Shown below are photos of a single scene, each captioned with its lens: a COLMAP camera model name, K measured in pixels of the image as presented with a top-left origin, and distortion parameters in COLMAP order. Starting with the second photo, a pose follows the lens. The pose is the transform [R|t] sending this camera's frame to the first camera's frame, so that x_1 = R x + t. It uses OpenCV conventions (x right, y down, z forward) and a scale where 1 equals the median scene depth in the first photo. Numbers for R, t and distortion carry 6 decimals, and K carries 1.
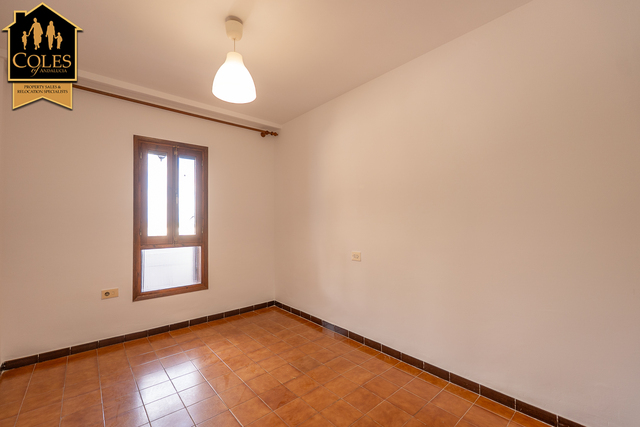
lens RADIAL K [[270.1, 0, 318.8], [0, 270.1, 216.0], [0, 0, 1]] dist [-0.006128, -0.000458]
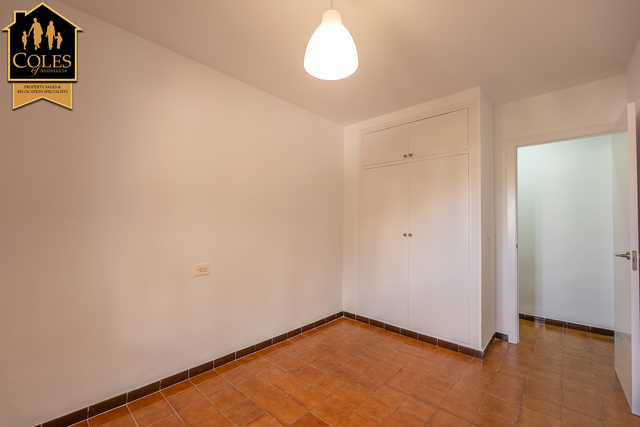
lens RADIAL K [[270.1, 0, 318.8], [0, 270.1, 216.0], [0, 0, 1]] dist [-0.006128, -0.000458]
pose [[-0.101157, 0.028279, 0.994468, -0.916275], [-0.021394, 0.999303, -0.030593, 0.005435], [-0.994640, -0.024370, -0.100481, 0.942157]]
